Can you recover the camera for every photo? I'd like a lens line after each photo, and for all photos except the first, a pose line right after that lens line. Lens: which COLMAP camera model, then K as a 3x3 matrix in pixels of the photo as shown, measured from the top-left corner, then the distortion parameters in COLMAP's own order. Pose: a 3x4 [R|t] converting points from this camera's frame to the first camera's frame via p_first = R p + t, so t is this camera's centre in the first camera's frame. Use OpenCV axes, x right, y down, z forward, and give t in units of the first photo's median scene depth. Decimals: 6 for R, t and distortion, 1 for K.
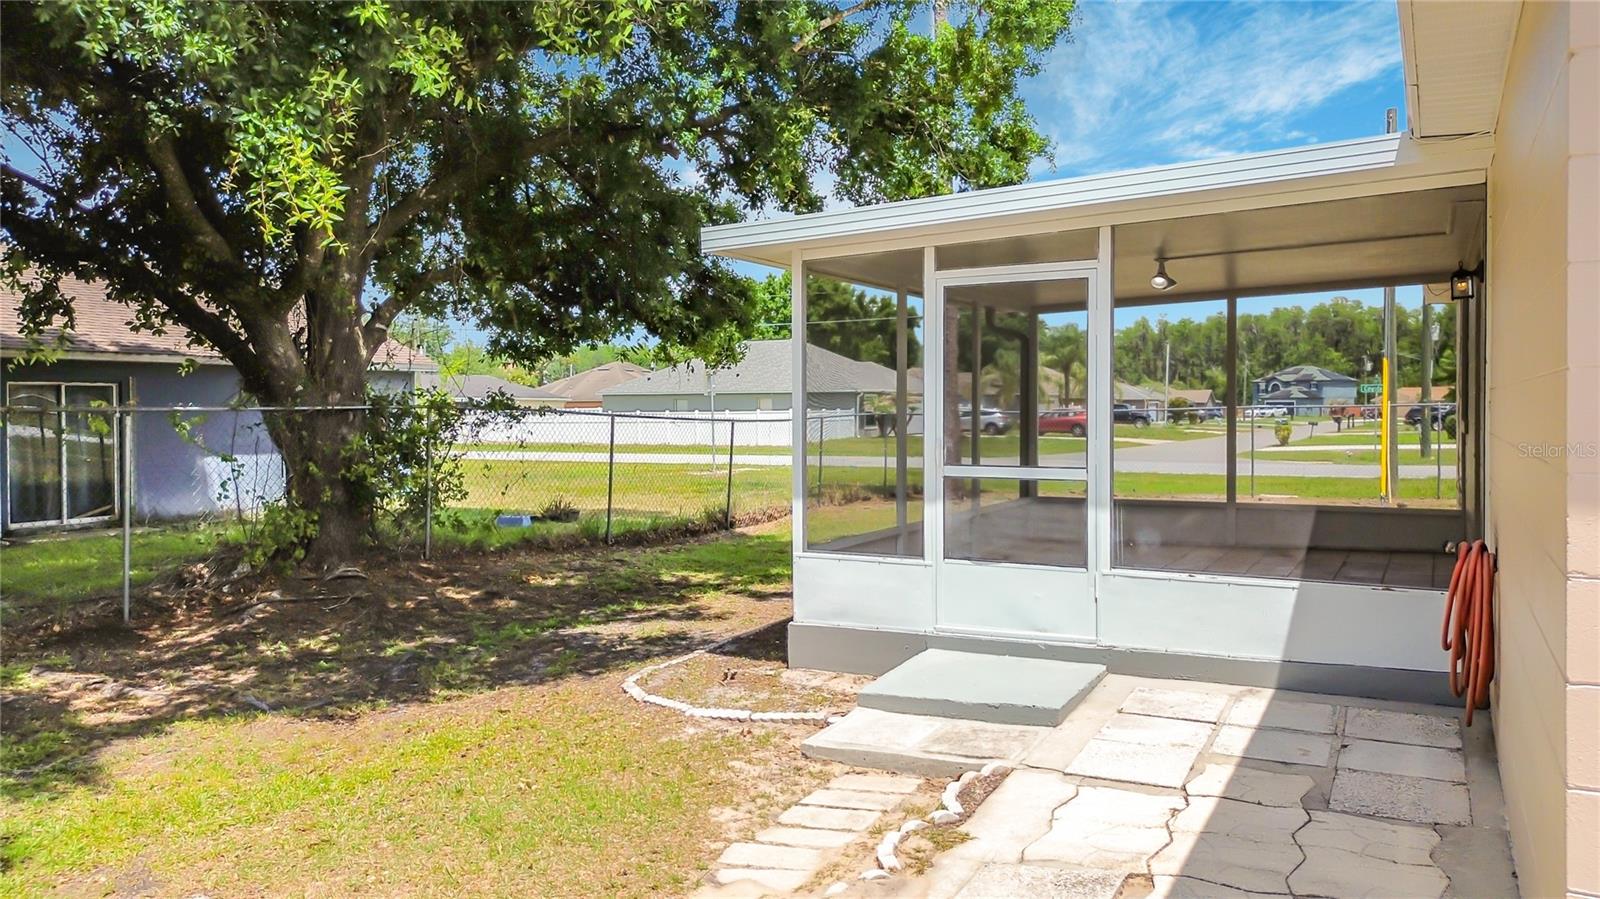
lens RADIAL K [[1167.5, 0, 800.0], [0, 1167.5, 449.5], [0, 0, 1]] dist [0.065165, -0.071329]
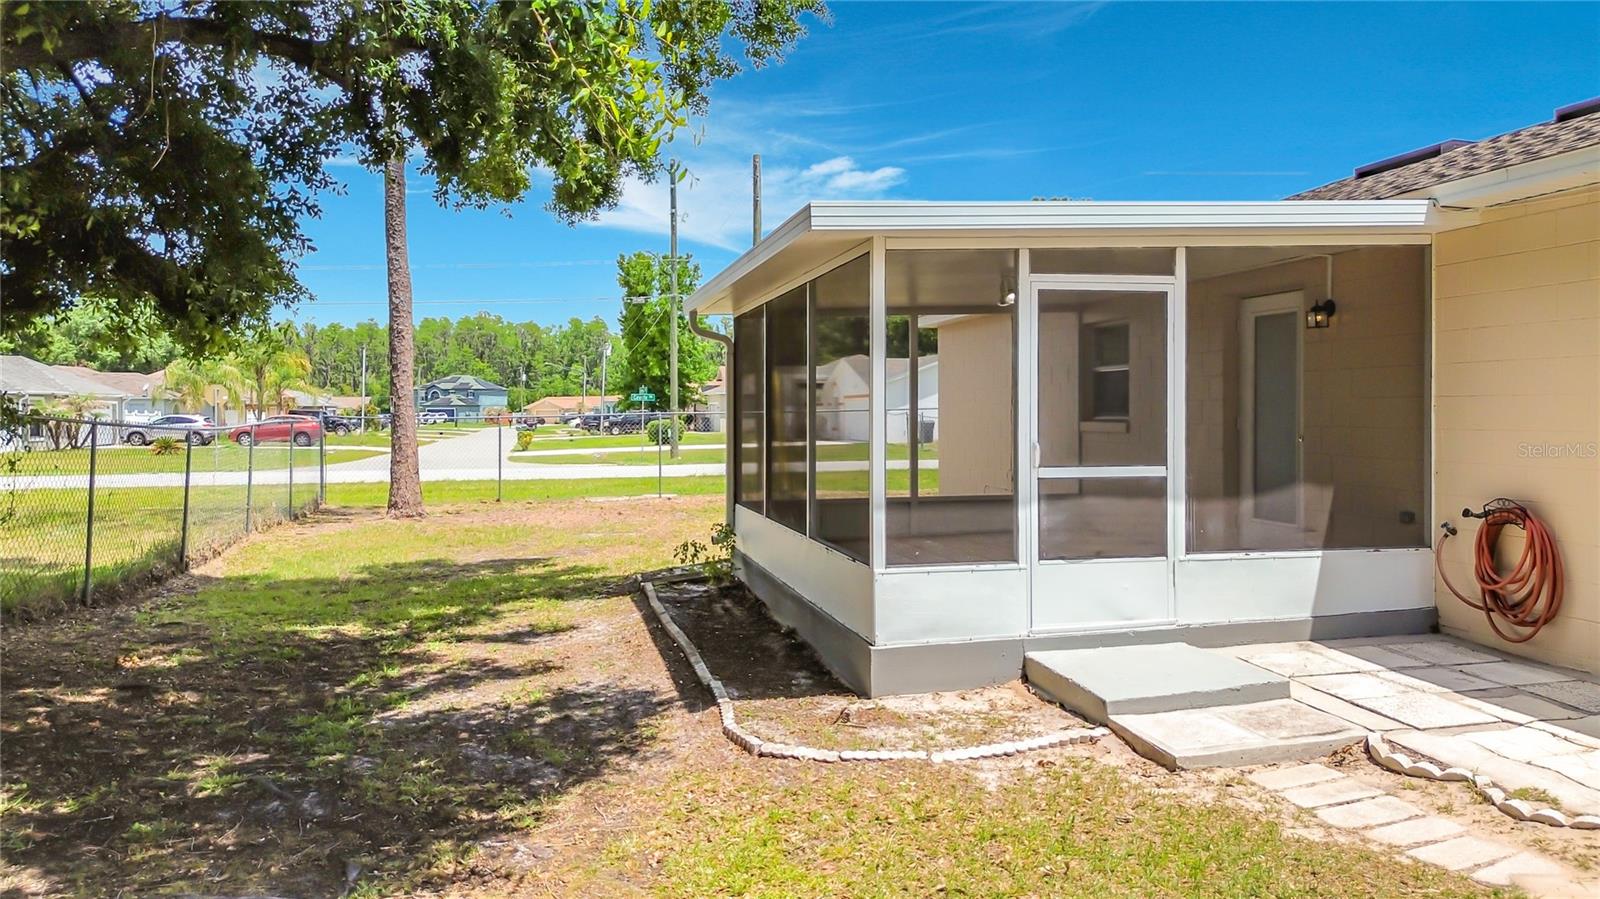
lens RADIAL K [[1167.5, 0, 800.0], [0, 1167.5, 449.5], [0, 0, 1]] dist [0.065165, -0.071329]
pose [[0.744896, -0.021161, 0.666845, -0.701202], [0.025388, 0.999672, 0.003363, -0.010478], [-0.666698, 0.014425, 0.745189, 0.387814]]
